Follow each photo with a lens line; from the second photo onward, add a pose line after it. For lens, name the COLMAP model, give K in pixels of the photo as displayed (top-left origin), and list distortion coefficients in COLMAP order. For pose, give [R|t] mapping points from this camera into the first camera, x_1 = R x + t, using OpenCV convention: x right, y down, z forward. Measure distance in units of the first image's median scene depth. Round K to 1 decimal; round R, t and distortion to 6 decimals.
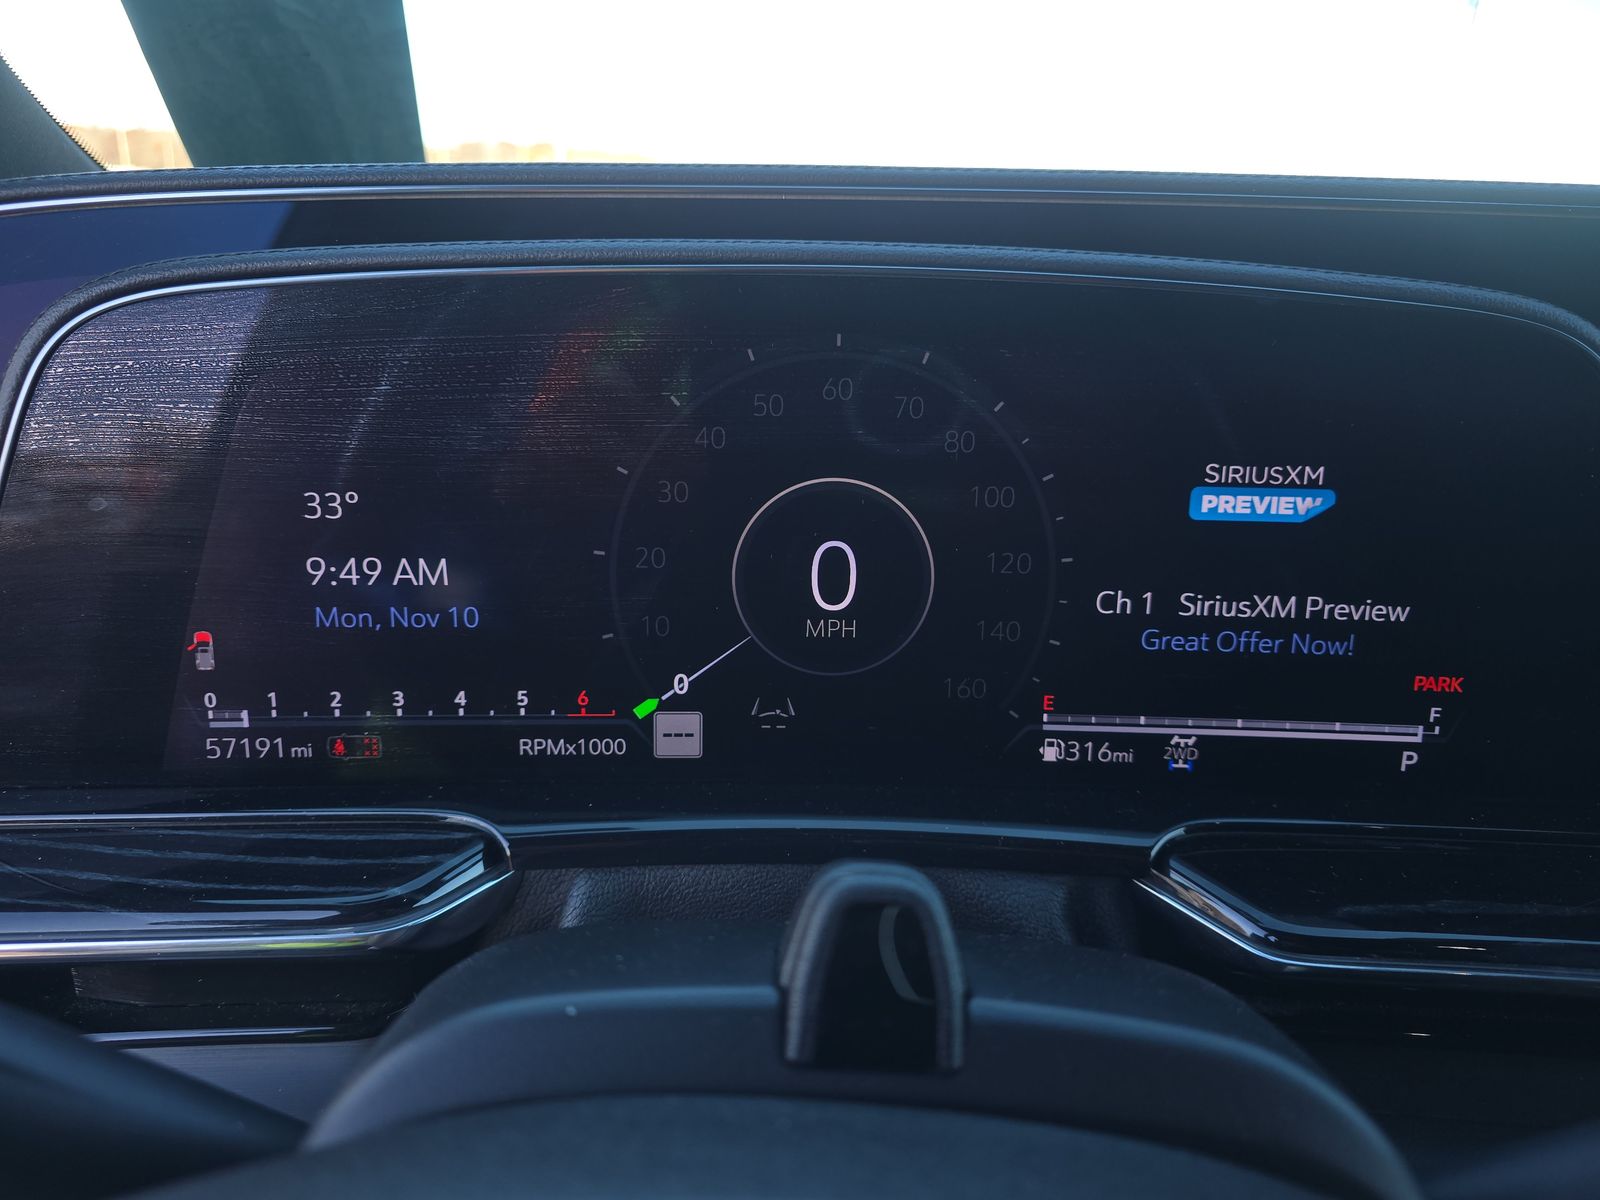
lens RADIAL K [[1080.3, 0, 774.4], [0, 1080.3, 550.9], [0, 0, 1]] dist [0.021148, -0.037701]
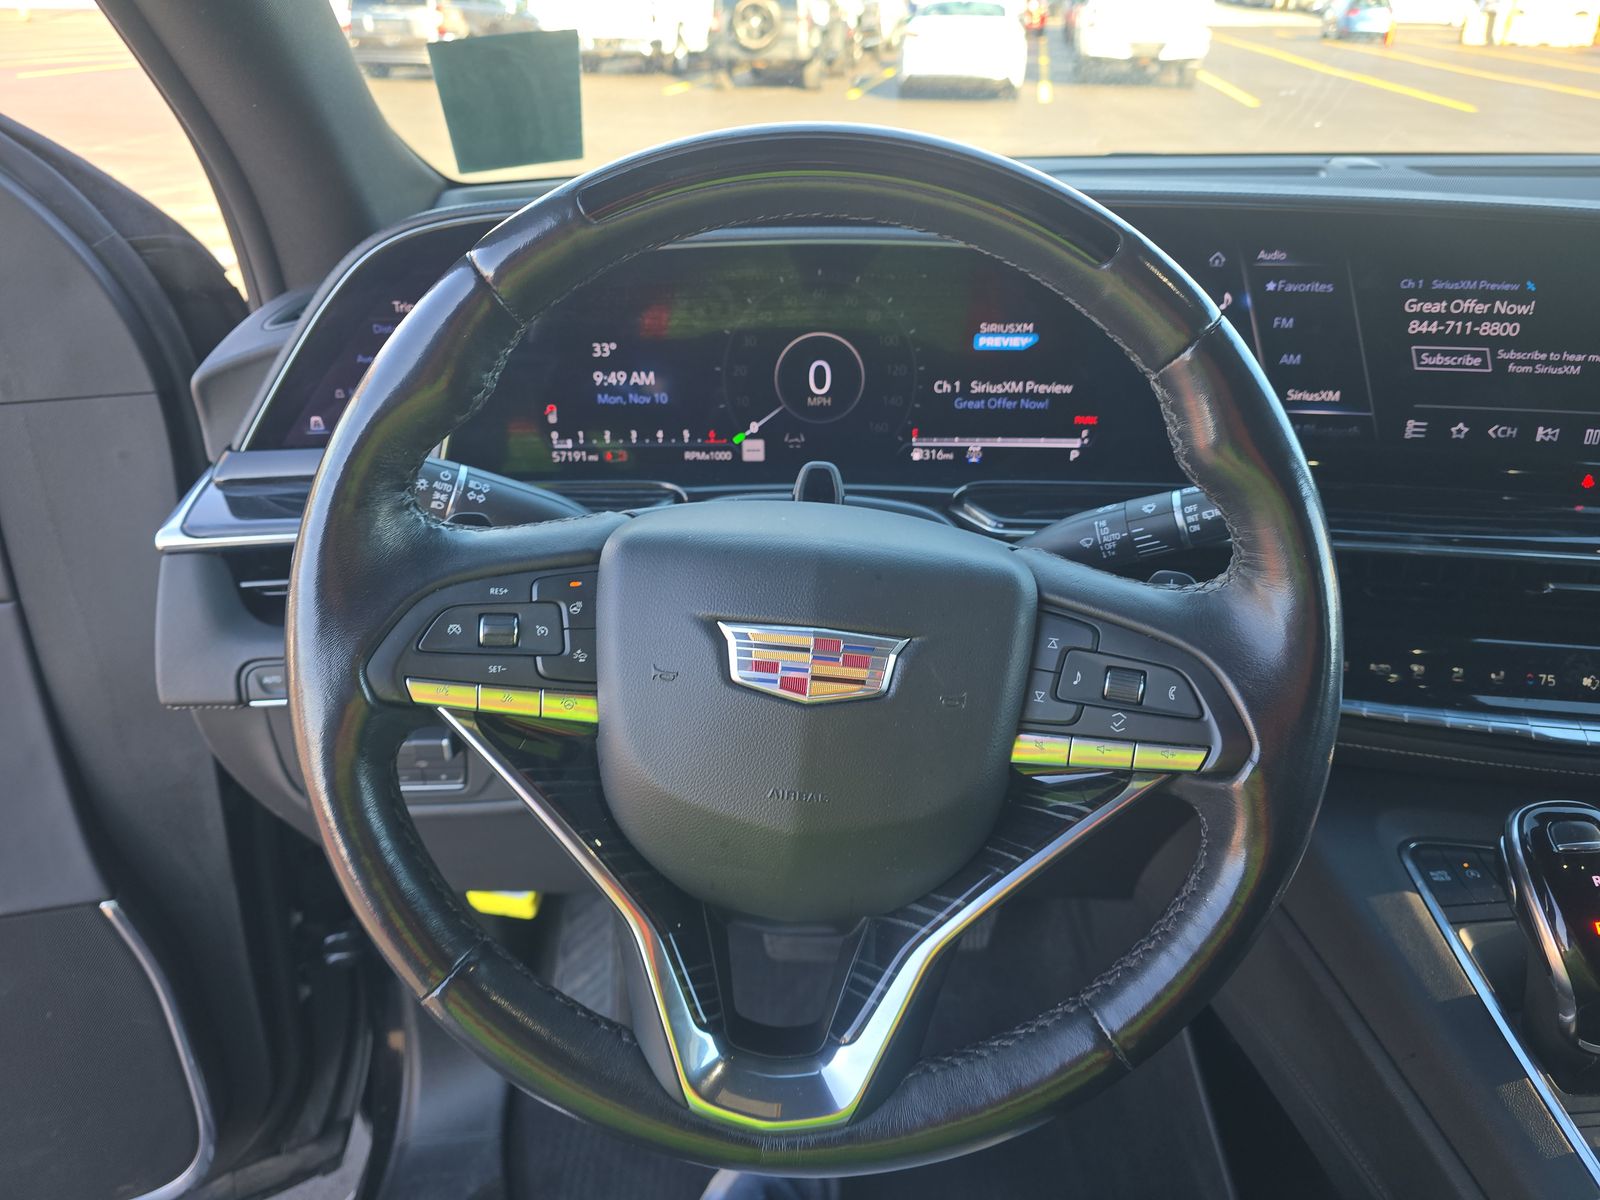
lens RADIAL K [[1080.3, 0, 791.5], [0, 1080.3, 596.7], [0, 0, 1]] dist [0.021148, -0.037701]
pose [[0.999556, -0.013955, -0.026320, 0.048488], [0.018410, 0.983953, 0.177474, 0.072602], [0.023421, -0.177879, 0.983774, -1.334751]]
